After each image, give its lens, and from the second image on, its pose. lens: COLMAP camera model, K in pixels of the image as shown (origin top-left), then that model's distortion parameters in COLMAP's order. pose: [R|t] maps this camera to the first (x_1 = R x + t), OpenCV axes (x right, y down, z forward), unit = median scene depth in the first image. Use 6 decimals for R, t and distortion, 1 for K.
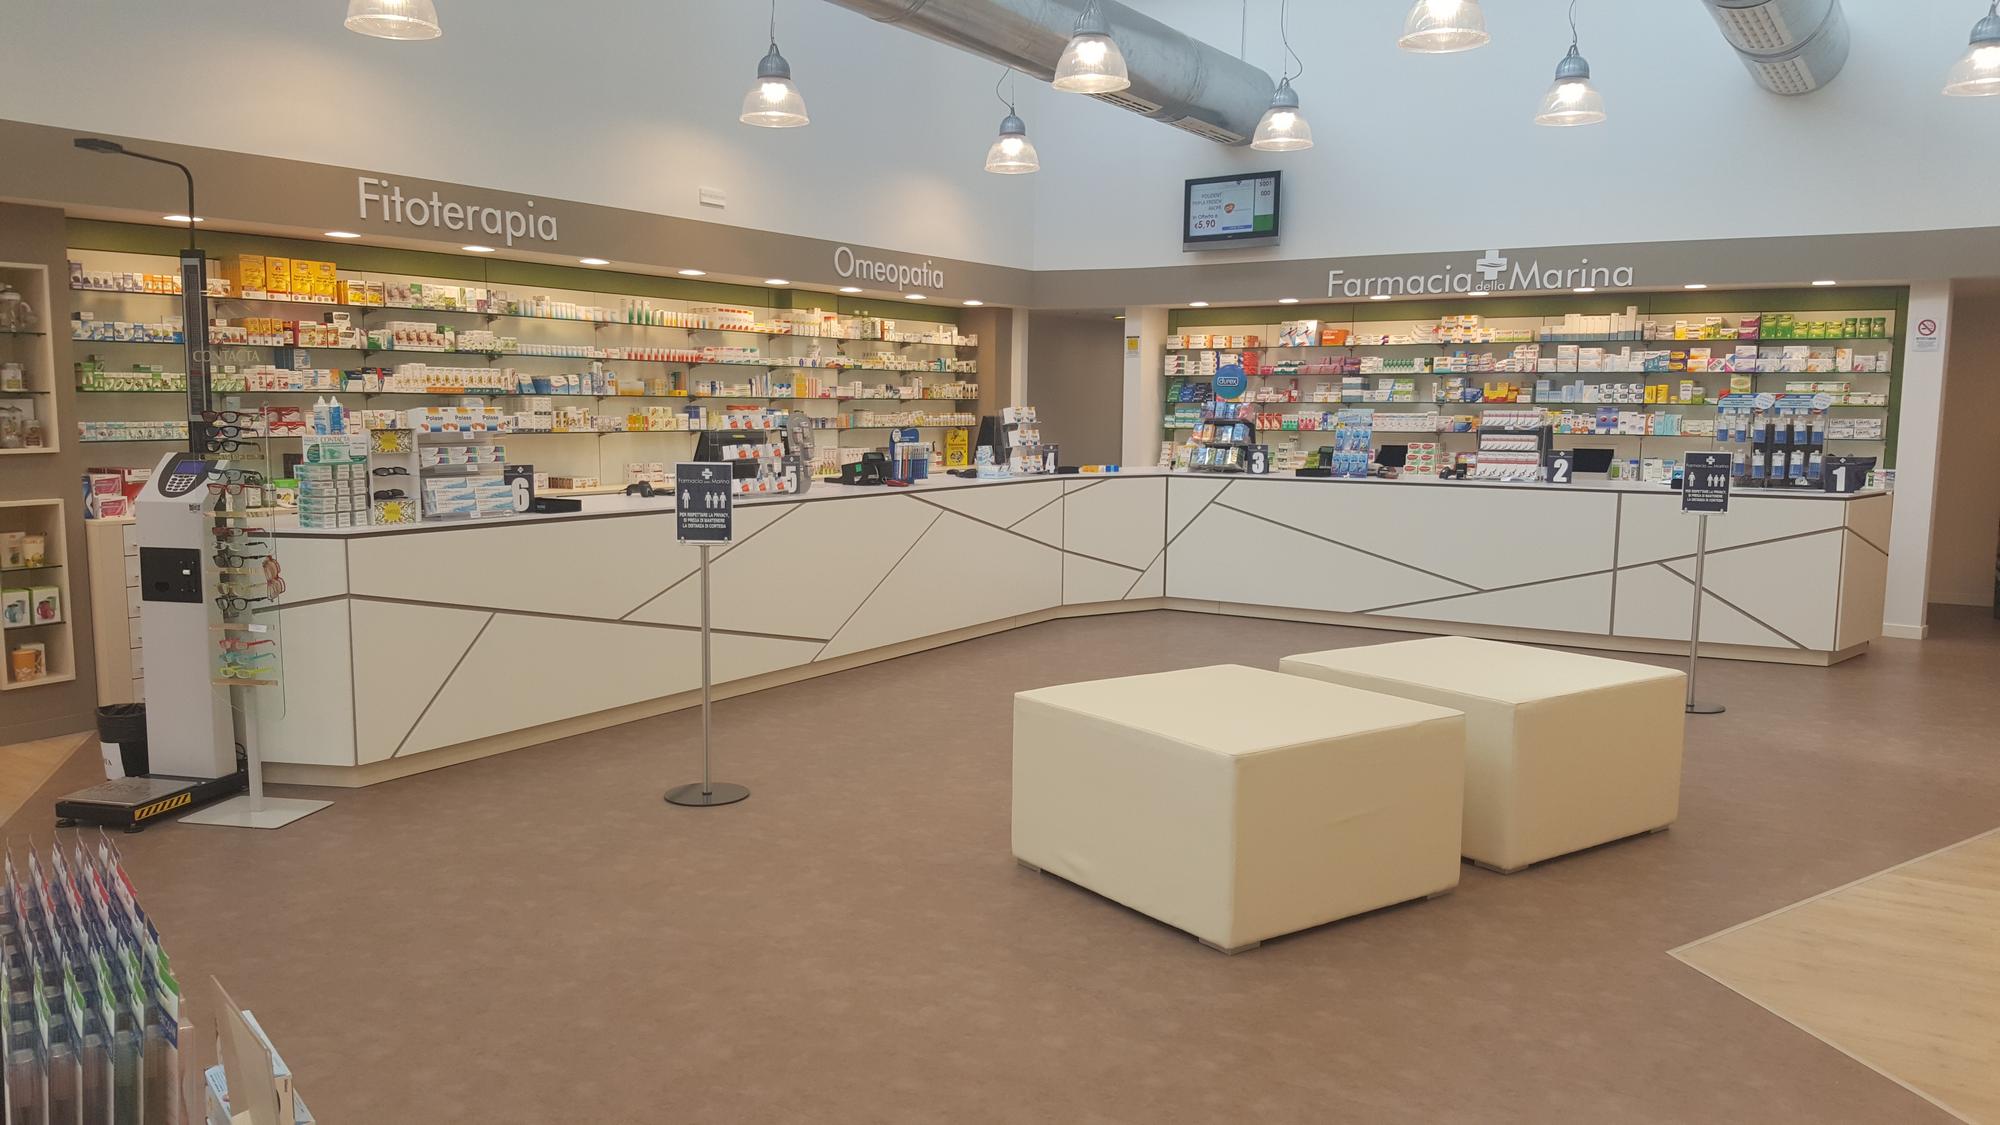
lens RADIAL K [[1480.4, 0, 1000.0], [0, 1480.4, 562.5], [0, 0, 1]] dist [0.045709, -0.096597]
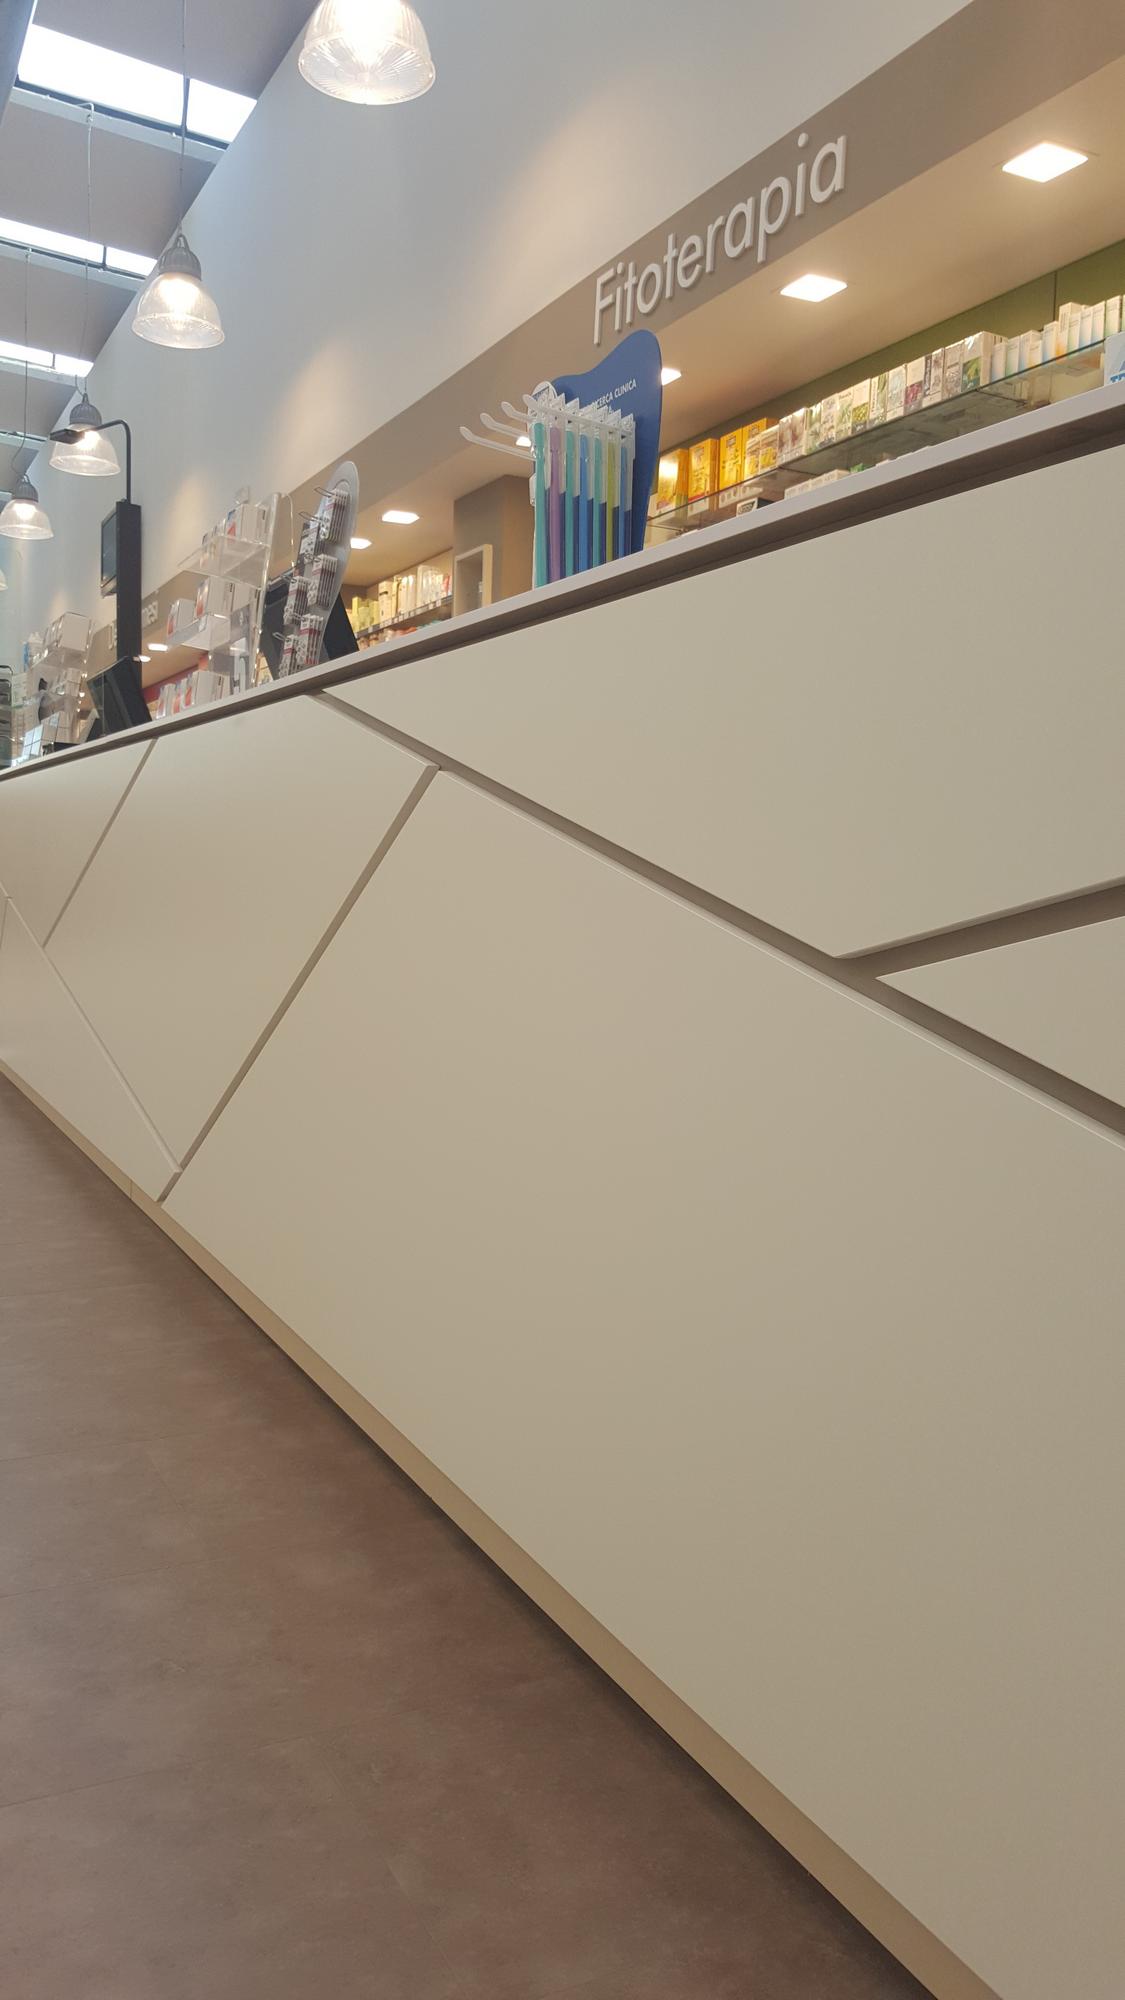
lens RADIAL K [[1480.4, 0, 562.5], [0, 1480.4, 1000.0], [0, 0, 1]] dist [0.045709, -0.096597]
pose [[-0.500681, 0.050897, -0.864134, 0.122092], [-0.126858, 0.983178, 0.131410, -0.037162], [0.856286, 0.175417, -0.485802, 1.222401]]
